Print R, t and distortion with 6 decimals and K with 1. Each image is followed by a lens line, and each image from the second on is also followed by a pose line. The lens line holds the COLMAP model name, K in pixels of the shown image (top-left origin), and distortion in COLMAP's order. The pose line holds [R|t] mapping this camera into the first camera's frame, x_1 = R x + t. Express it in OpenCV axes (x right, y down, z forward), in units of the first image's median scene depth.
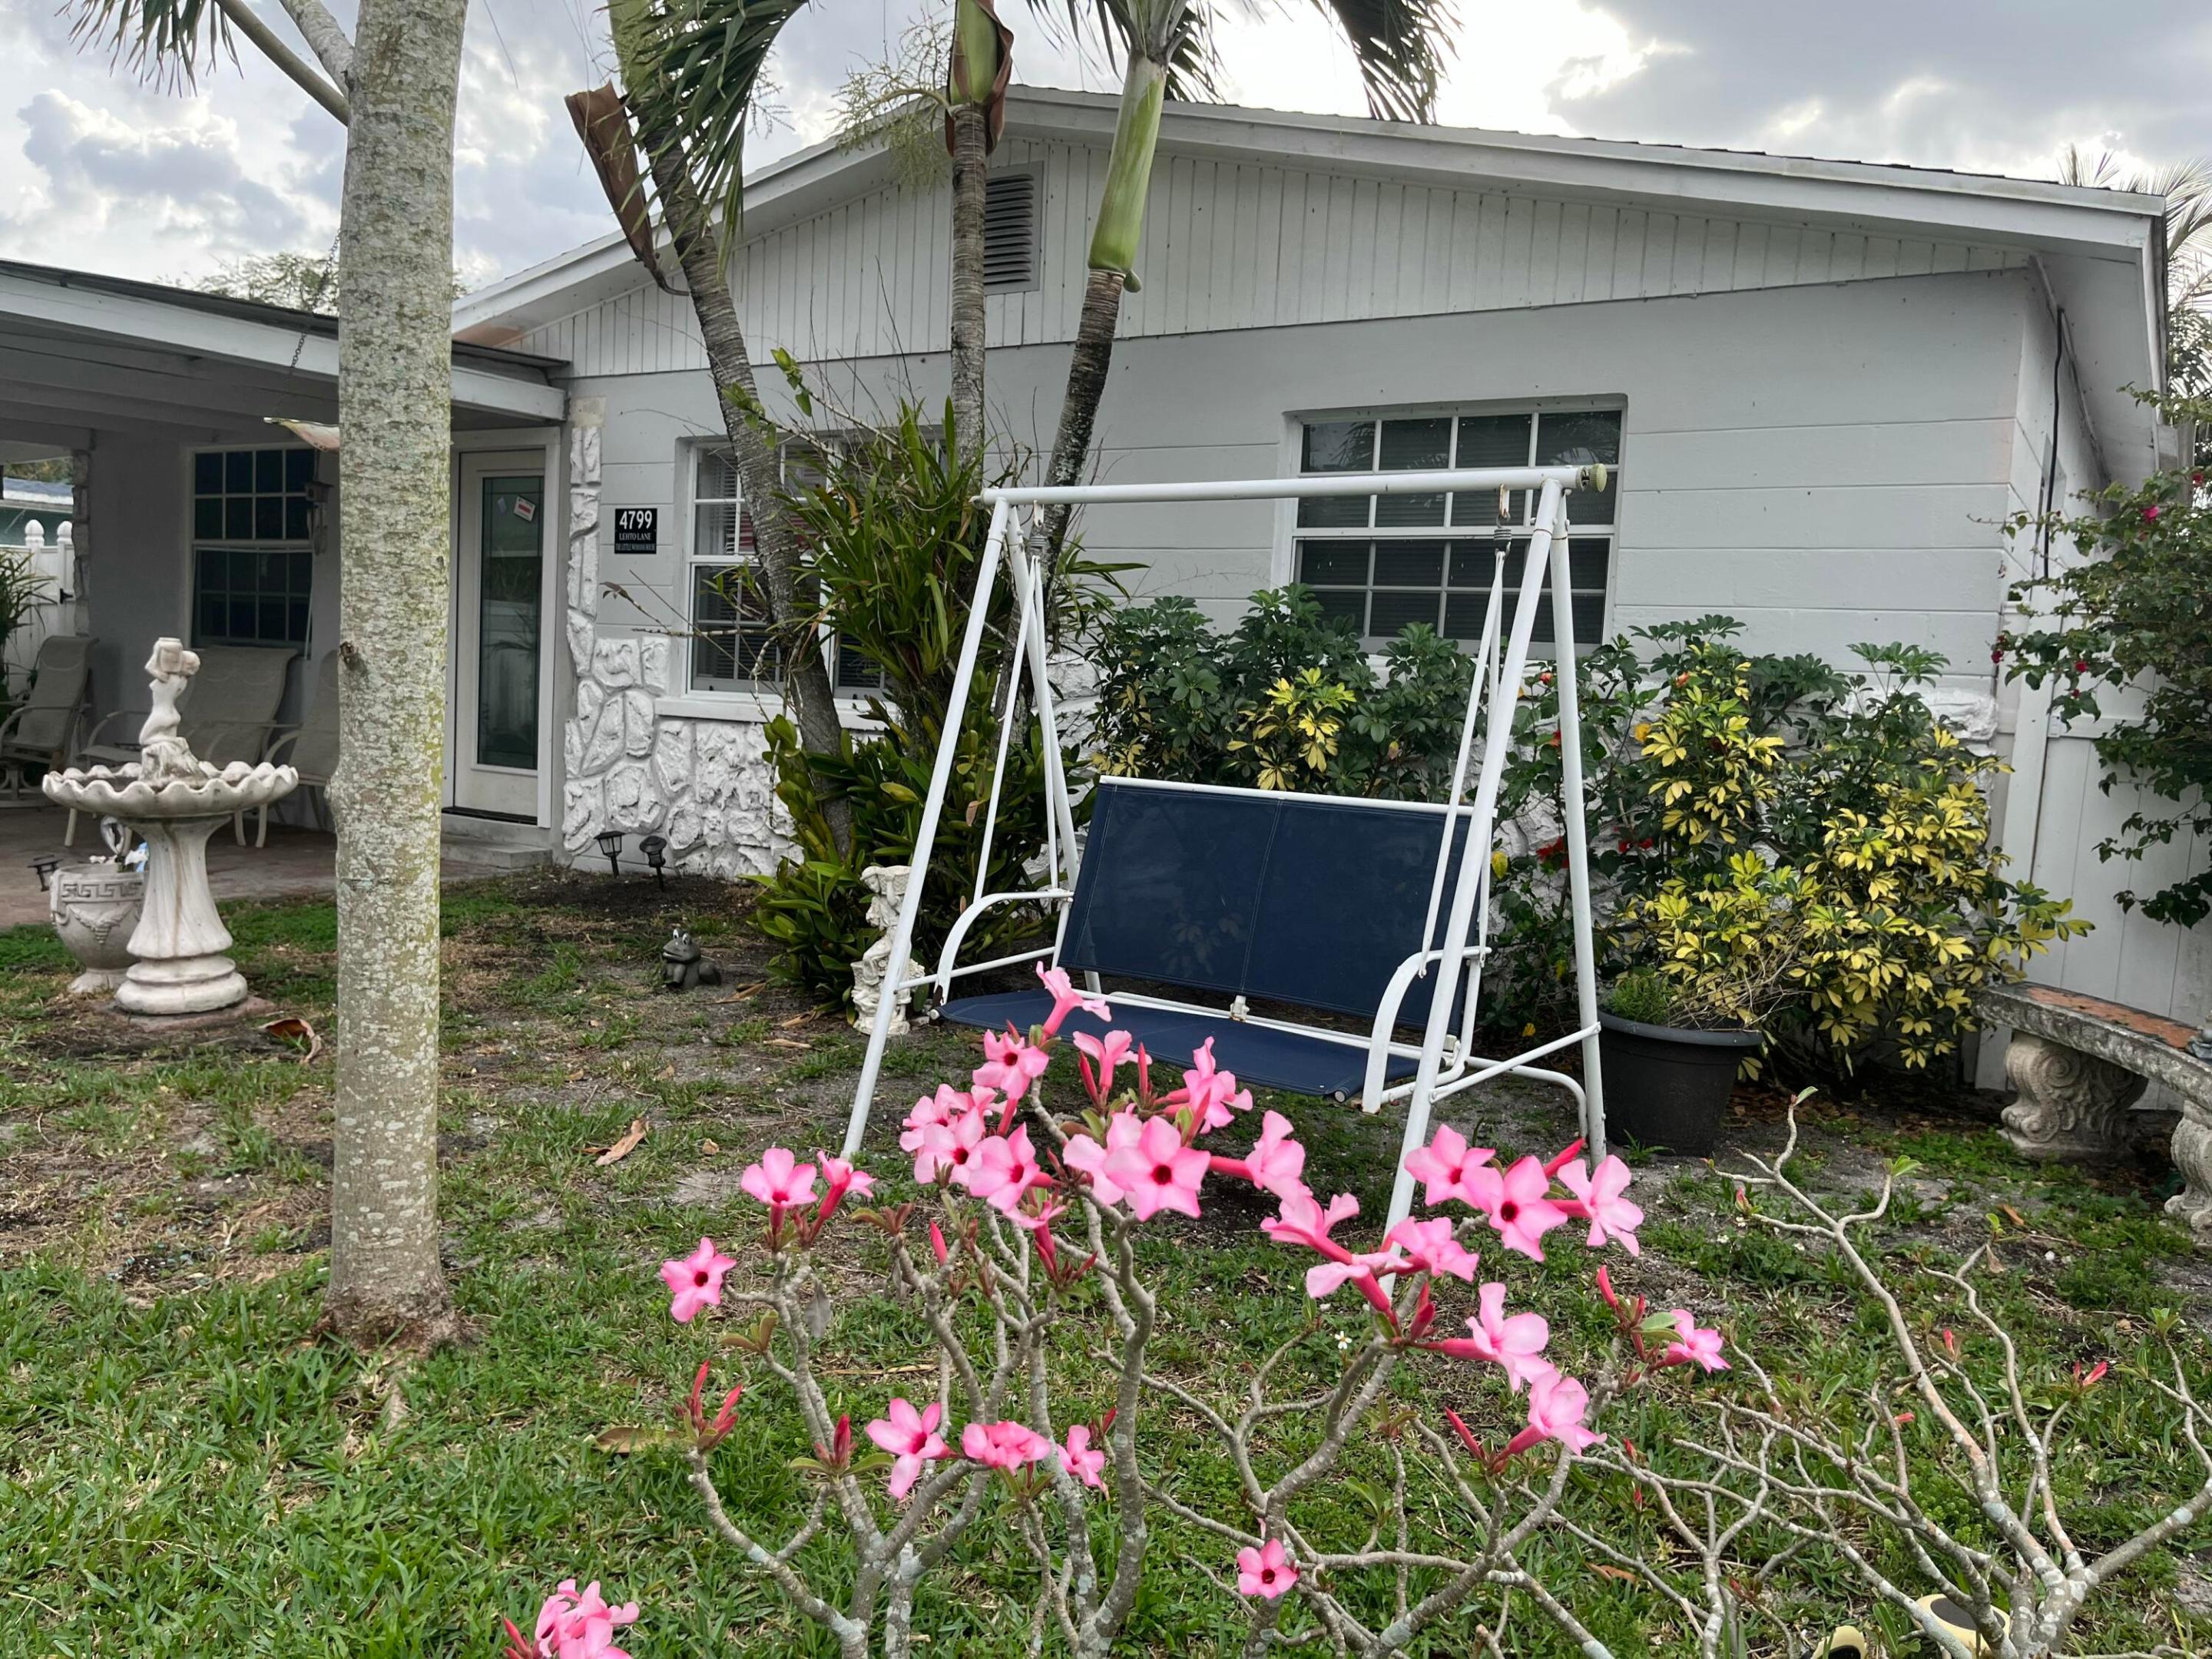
lens RADIAL K [[1697.4, 0, 1104.6], [0, 1697.4, 828.6], [0, 0, 1]] dist [0.035170, -0.020148]
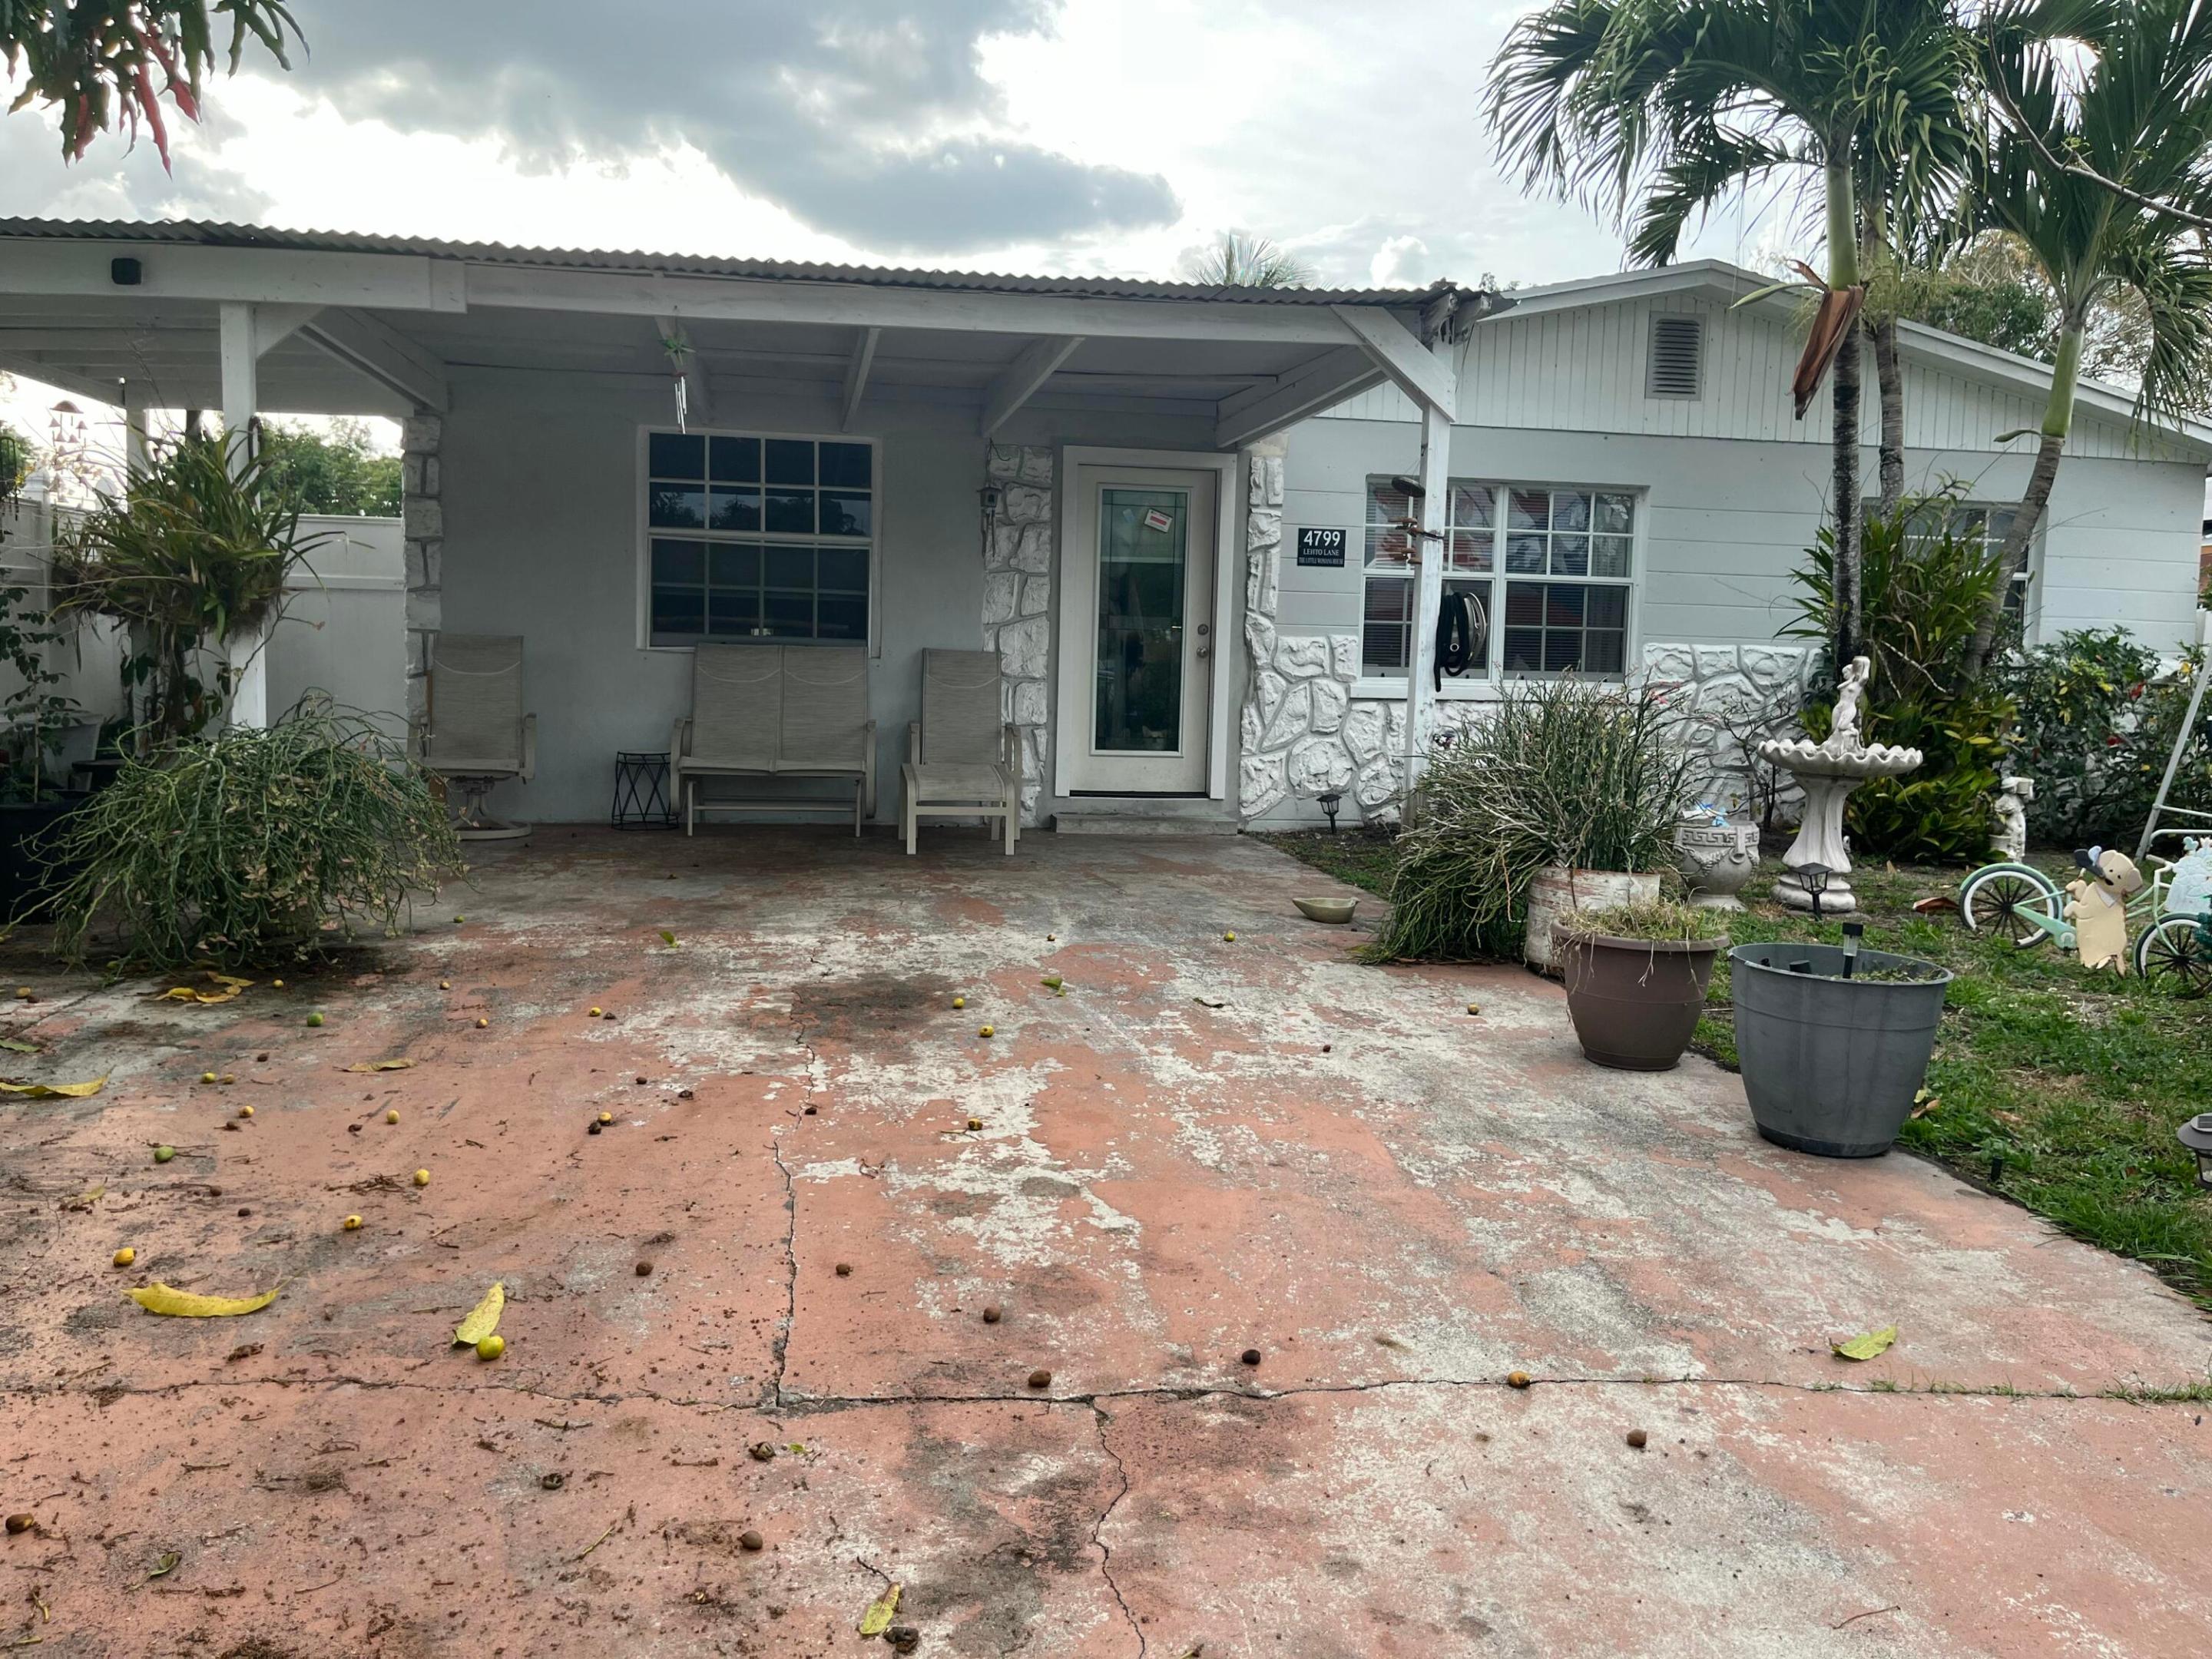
lens RADIAL K [[1697.4, 0, 1101.7], [0, 1697.4, 826.3], [0, 0, 1]] dist [0.035170, -0.020148]
pose [[0.744395, -0.085028, 0.662304, -1.203578], [0.068584, 0.996350, 0.050829, -0.048121], [-0.664208, 0.007586, 0.747509, 0.194629]]
